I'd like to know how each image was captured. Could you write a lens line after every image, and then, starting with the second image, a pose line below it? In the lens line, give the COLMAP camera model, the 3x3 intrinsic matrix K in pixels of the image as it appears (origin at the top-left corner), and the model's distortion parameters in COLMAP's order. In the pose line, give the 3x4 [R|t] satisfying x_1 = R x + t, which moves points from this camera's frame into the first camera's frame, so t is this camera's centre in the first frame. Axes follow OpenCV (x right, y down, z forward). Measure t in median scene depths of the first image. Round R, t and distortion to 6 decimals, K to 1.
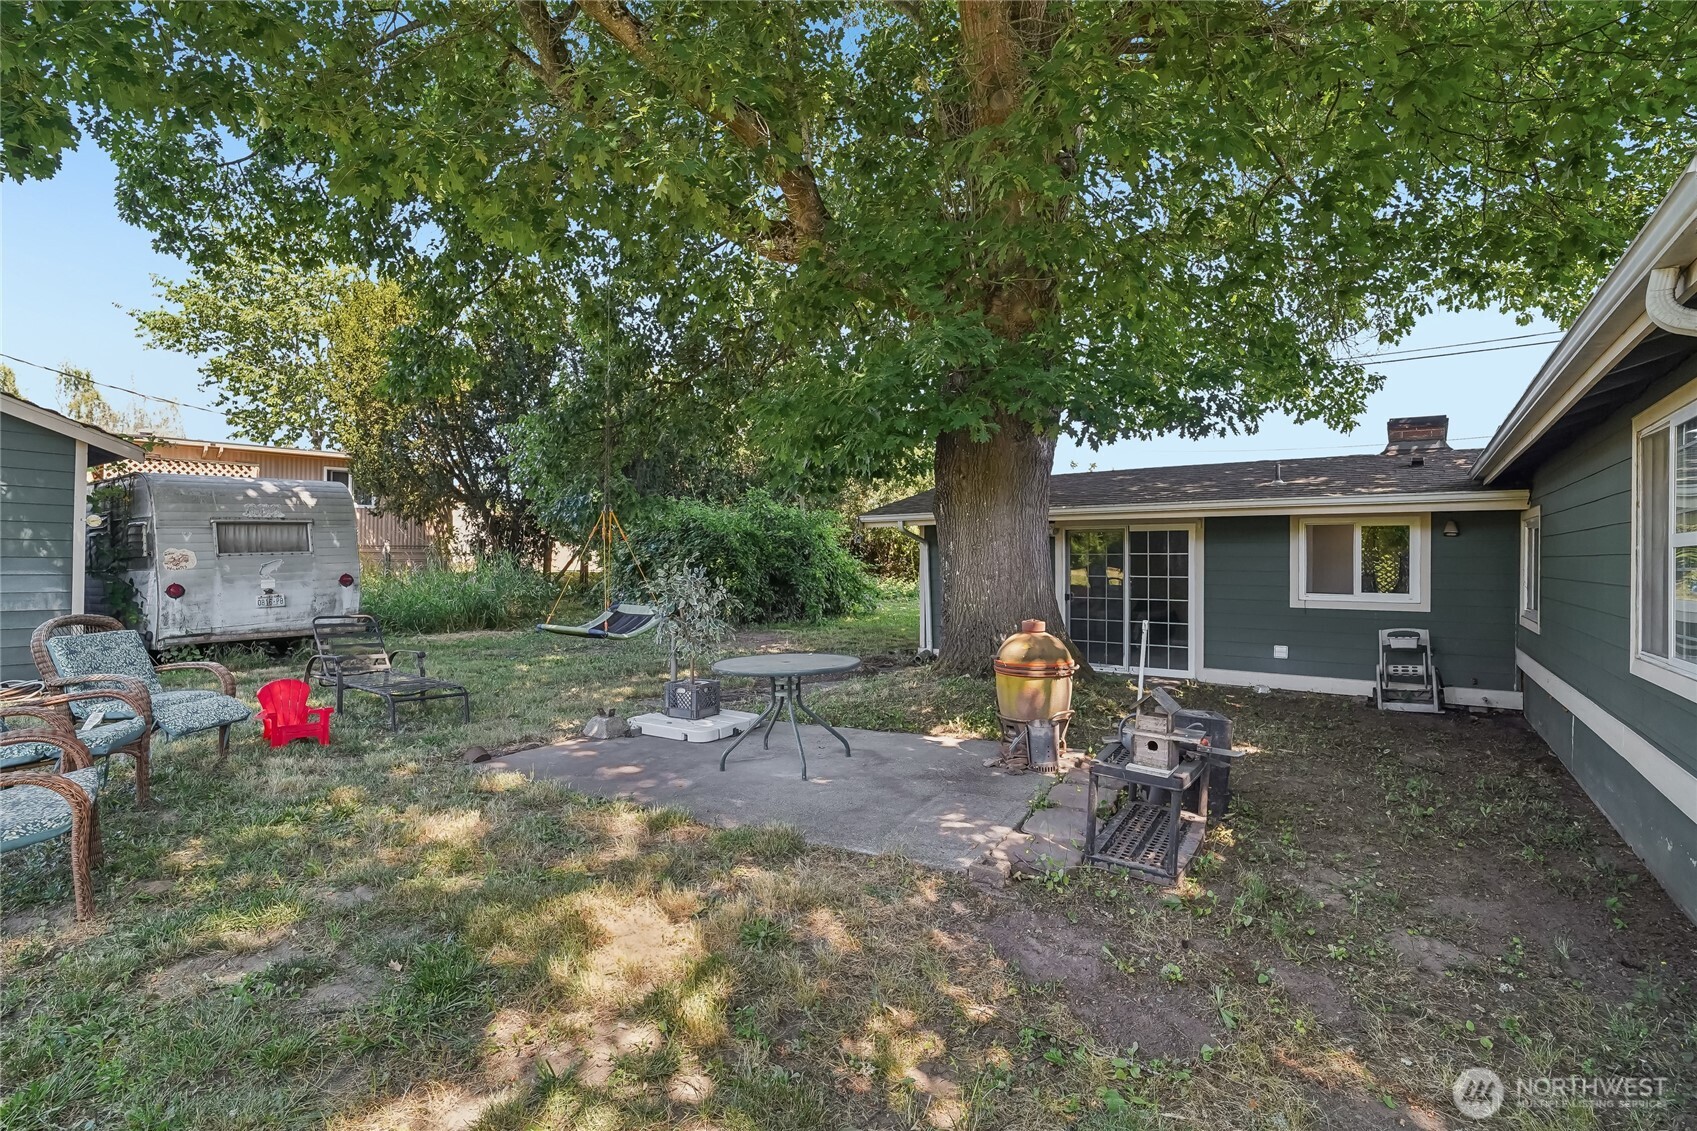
lens RADIAL K [[786.4, 0, 853.4], [0, 786.4, 561.0], [0, 0, 1]] dist [0.004983, 0.000331]
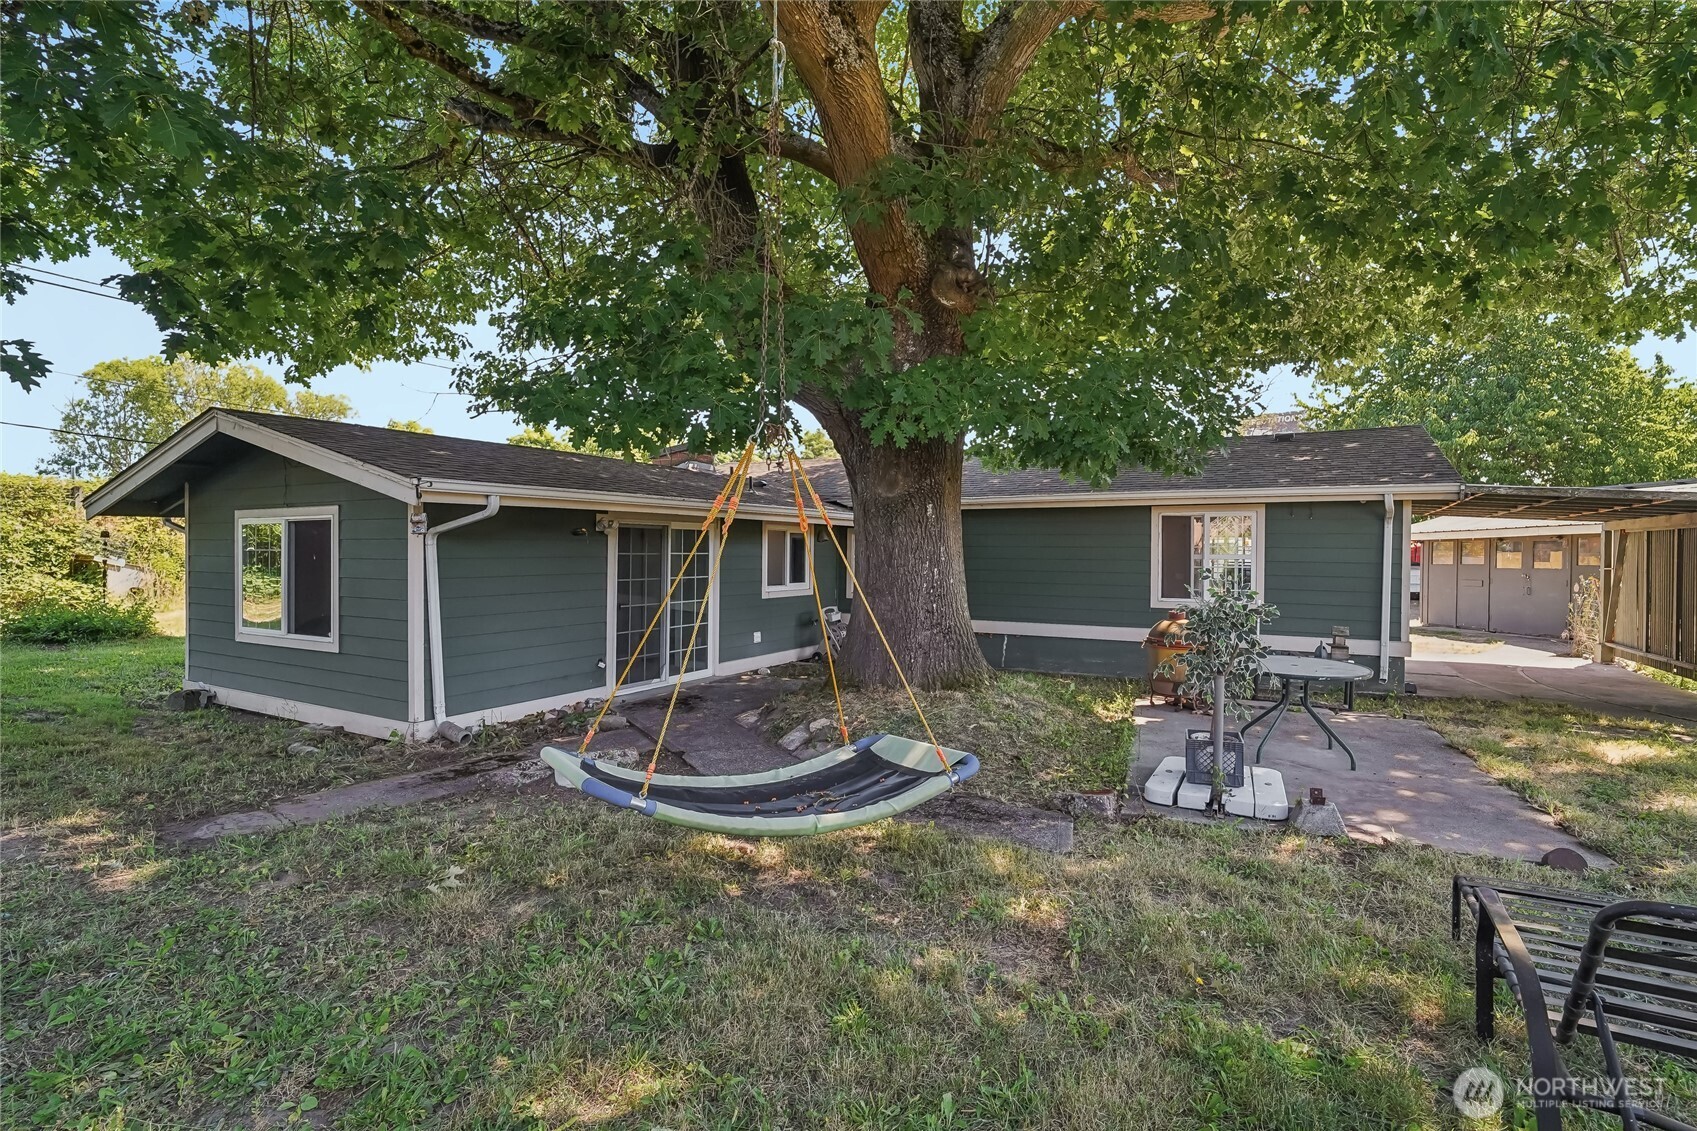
lens RADIAL K [[786.4, 0, 853.4], [0, 786.4, 561.0], [0, 0, 1]] dist [0.004983, 0.000331]
pose [[-0.095787, -0.022333, 0.995151, -0.667163], [-0.015209, 0.999664, 0.020970, -0.026536], [-0.995286, -0.013127, -0.096095, 1.015774]]
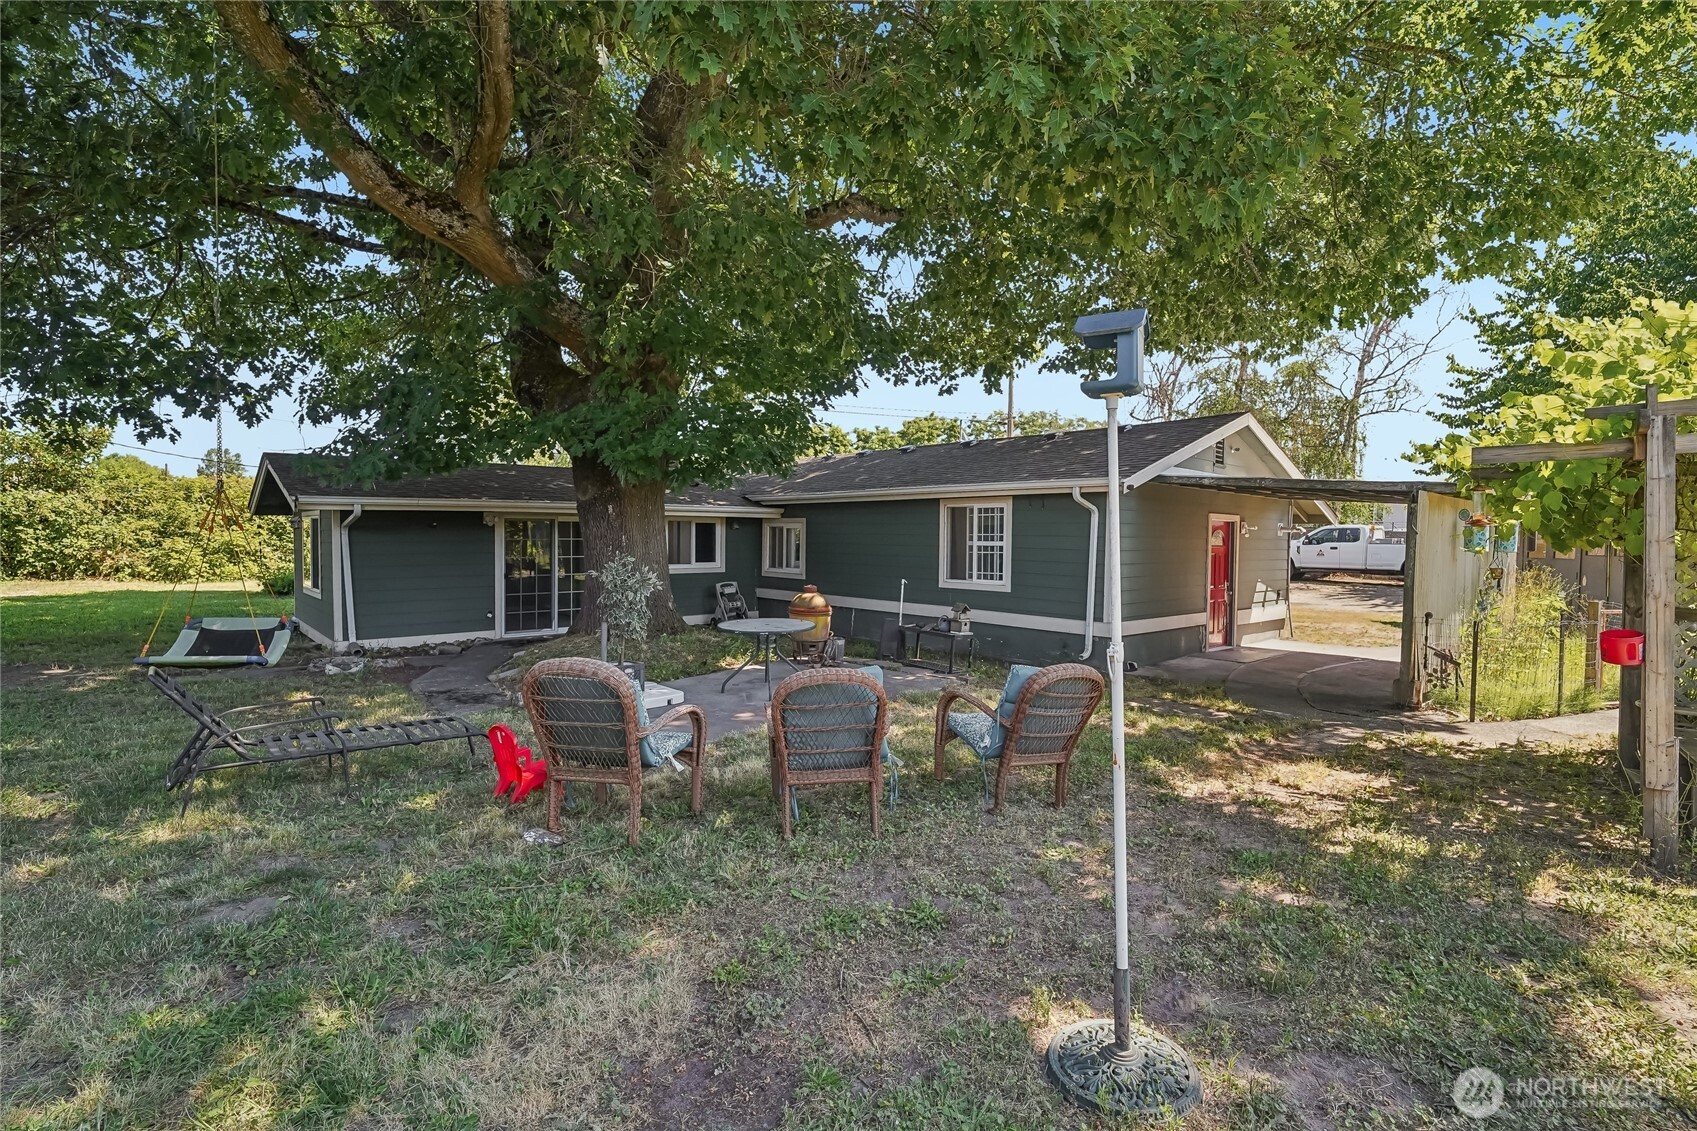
lens RADIAL K [[786.4, 0, 853.4], [0, 786.4, 561.0], [0, 0, 1]] dist [0.004983, 0.000331]
pose [[0.239058, -0.042559, 0.970072, -0.884772], [-0.012749, 0.998815, 0.046962, -0.045808], [-0.970922, -0.023594, 0.238232, 0.276469]]
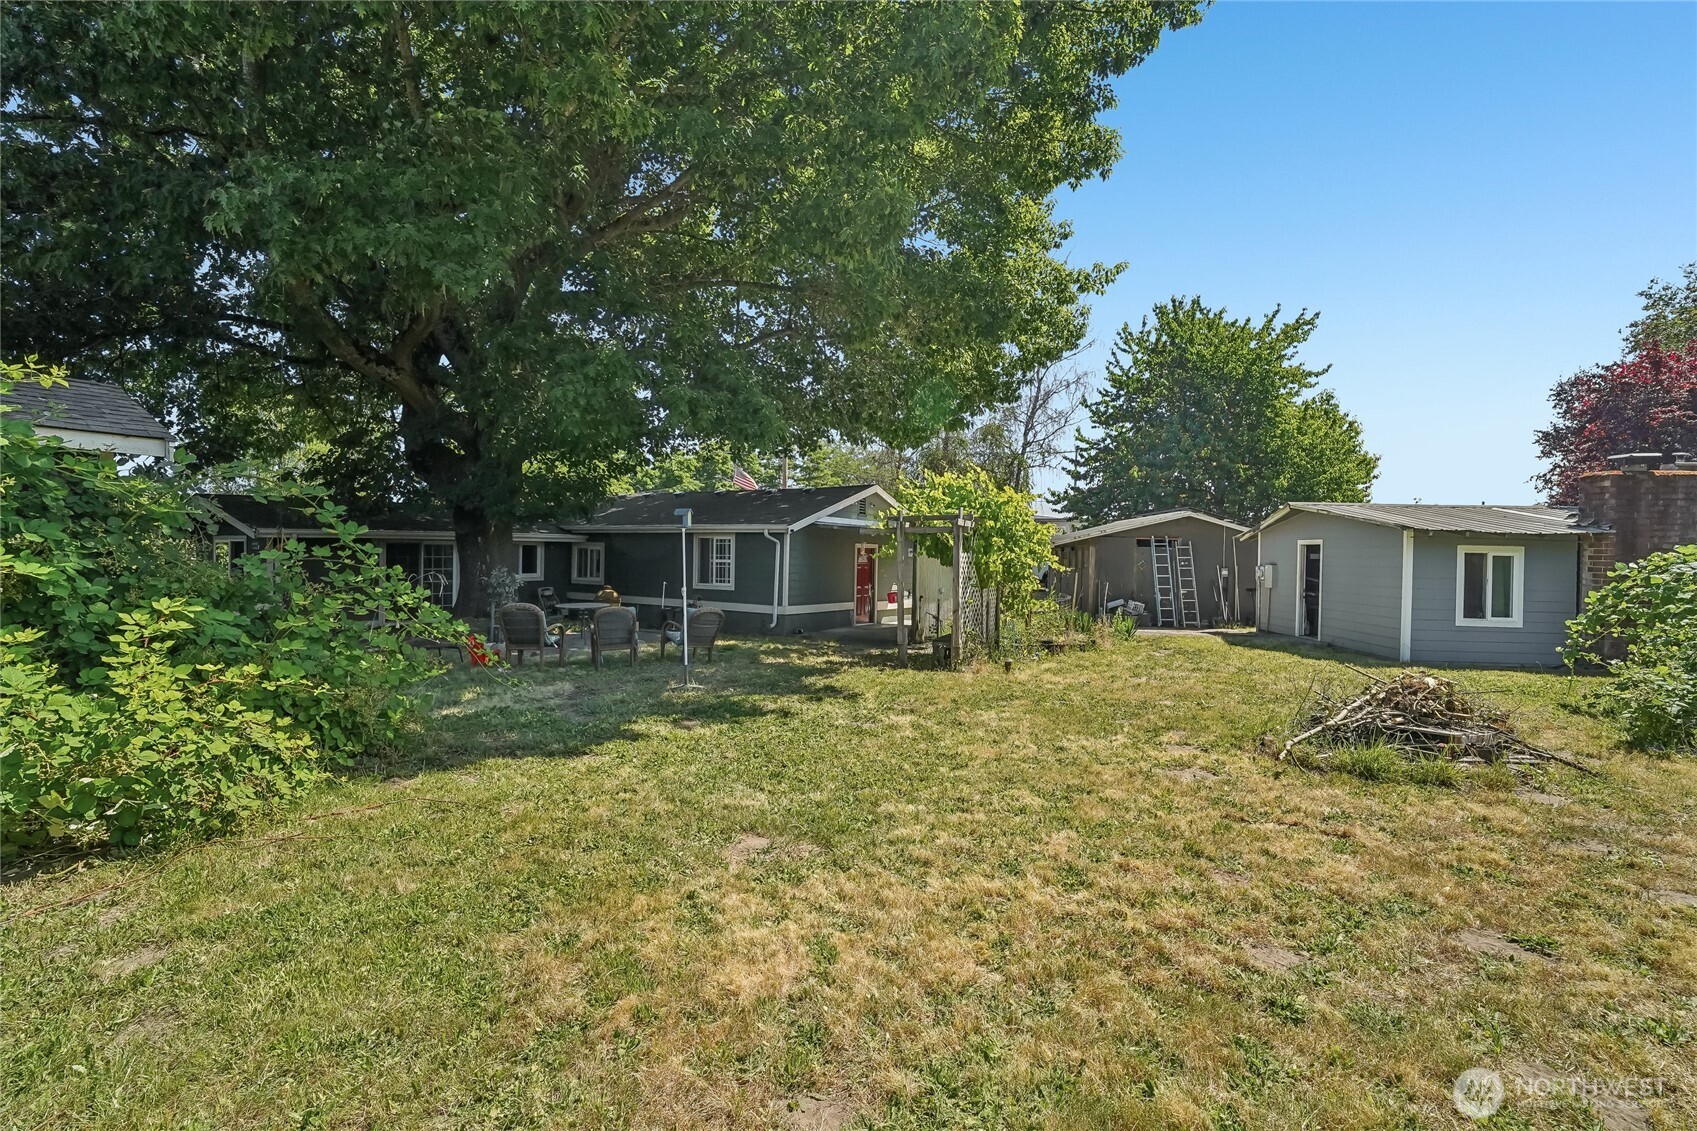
lens RADIAL K [[786.4, 0, 853.4], [0, 786.4, 561.0], [0, 0, 1]] dist [0.004983, 0.000331]
pose [[-0.006858, -0.025137, 0.999660, -1.684571], [-0.021995, 0.999446, 0.024981, -0.076881], [-0.999735, -0.021816, -0.007407, 0.033948]]
